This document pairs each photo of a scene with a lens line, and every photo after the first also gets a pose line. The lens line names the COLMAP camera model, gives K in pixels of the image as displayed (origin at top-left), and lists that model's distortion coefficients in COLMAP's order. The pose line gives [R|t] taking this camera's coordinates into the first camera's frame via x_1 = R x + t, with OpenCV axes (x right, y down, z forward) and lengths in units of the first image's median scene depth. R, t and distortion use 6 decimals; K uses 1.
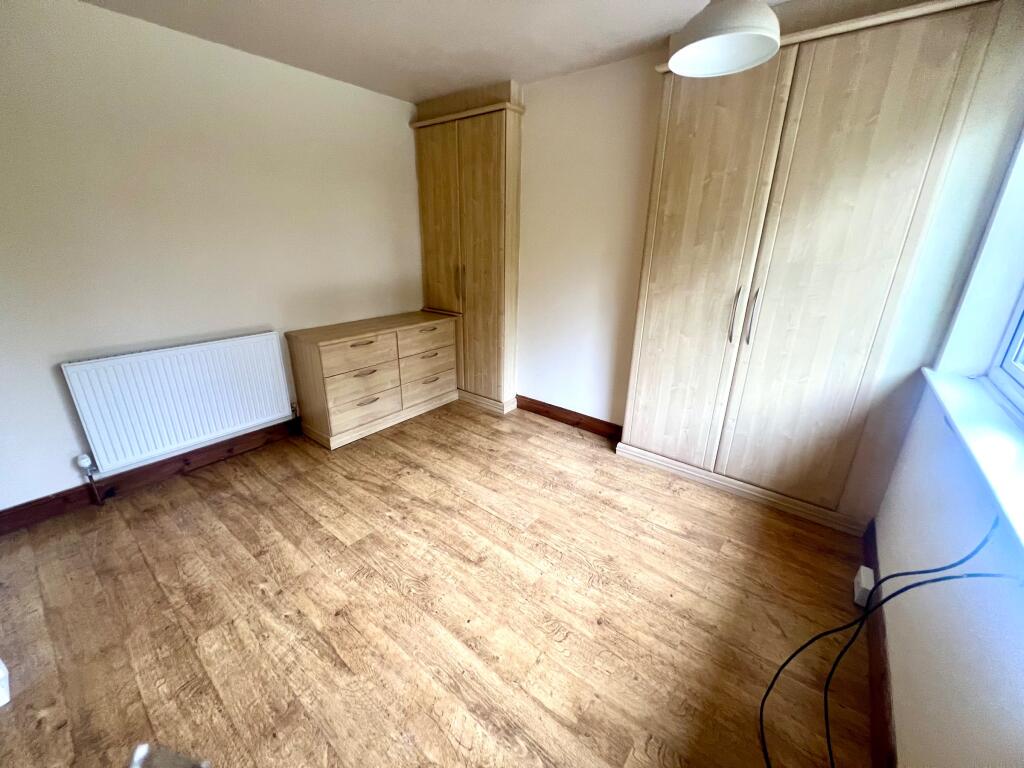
lens RADIAL K [[408.8, 0, 510.8], [0, 408.8, 380.8], [0, 0, 1]] dist [-0.001814, 0.000417]
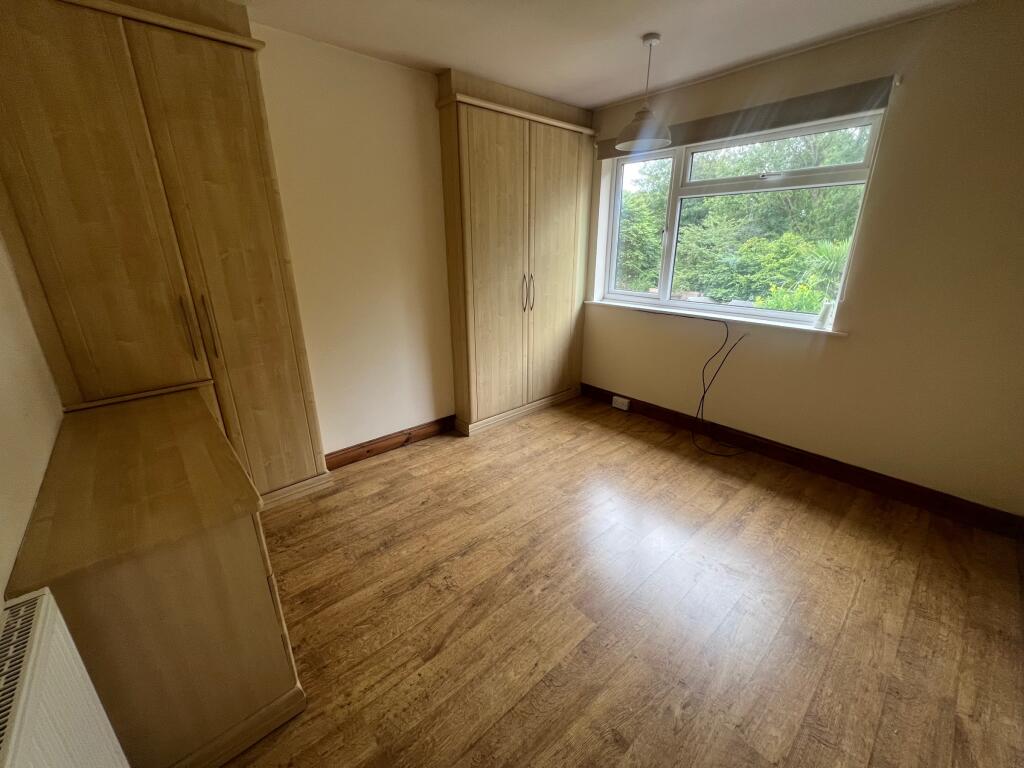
lens RADIAL K [[408.9, 0, 510.9], [0, 408.9, 380.1], [0, 0, 1]] dist [-0.004195, 0.000258]
pose [[0.174634, -0.328391, 0.928258, -0.842577], [0.333795, 0.906664, 0.257955, -0.249242], [-0.926328, 0.264800, 0.267949, 0.671811]]
